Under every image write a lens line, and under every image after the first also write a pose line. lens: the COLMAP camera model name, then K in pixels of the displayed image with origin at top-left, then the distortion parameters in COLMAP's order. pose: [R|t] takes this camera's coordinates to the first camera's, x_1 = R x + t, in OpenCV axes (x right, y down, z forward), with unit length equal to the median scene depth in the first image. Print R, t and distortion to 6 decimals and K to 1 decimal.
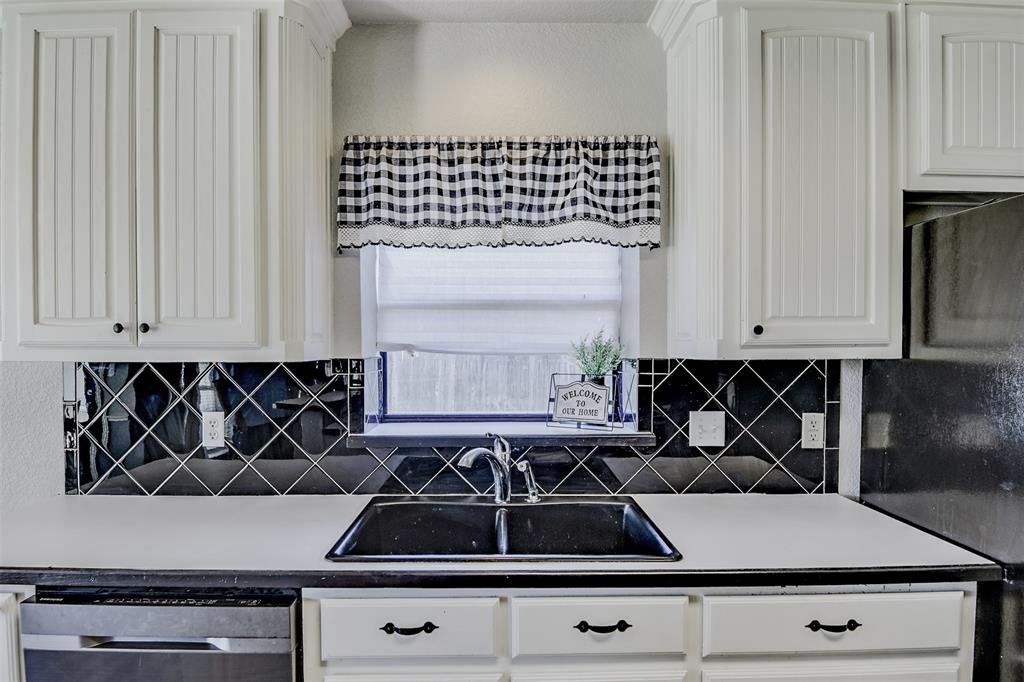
lens RADIAL K [[577.3, 0, 507.0], [0, 577.3, 361.6], [0, 0, 1]] dist [0.002225, -0.010222]
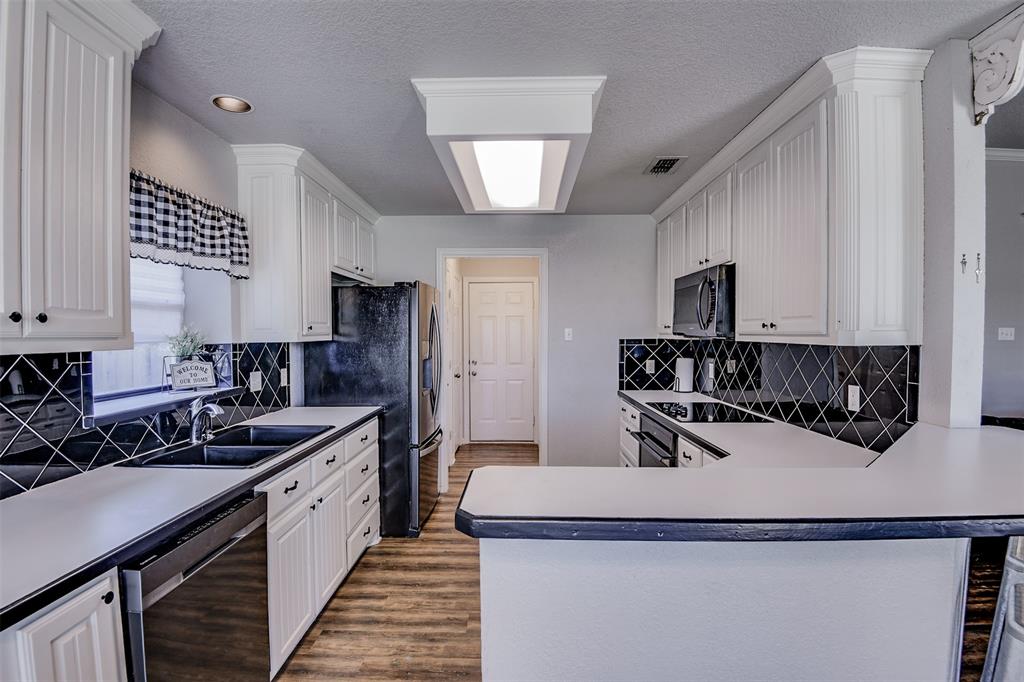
lens RADIAL K [[483.2, 0, 512.0], [0, 483.2, 345.1], [0, 0, 1]] dist [-0.025616, -0.007167]
pose [[0.034601, -0.023857, 0.999116, -1.130717], [0.029966, 0.999290, 0.022823, -0.007651], [-0.998952, 0.029150, 0.035291, 0.146042]]
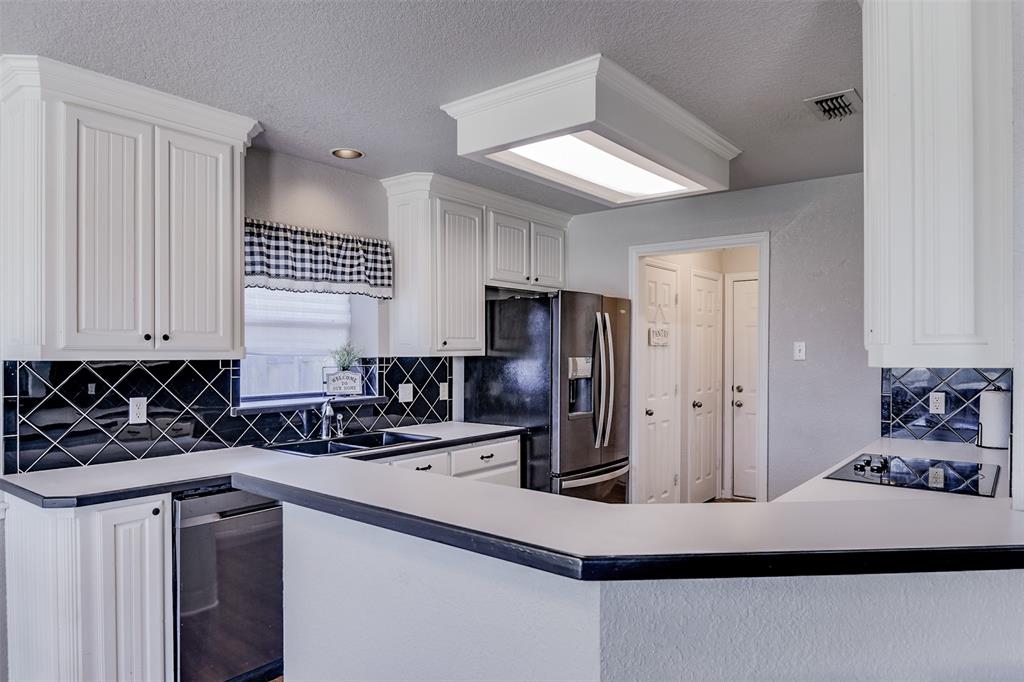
lens RADIAL K [[646.1, 0, 503.0], [0, 646.1, 349.0], [0, 0, 1]] dist [0.026493, -0.001058]
pose [[0.635152, 0.002546, 0.772383, -1.138841], [0.019904, 0.999609, -0.019663, 0.018151], [-0.772131, 0.027862, 0.634853, -0.644348]]
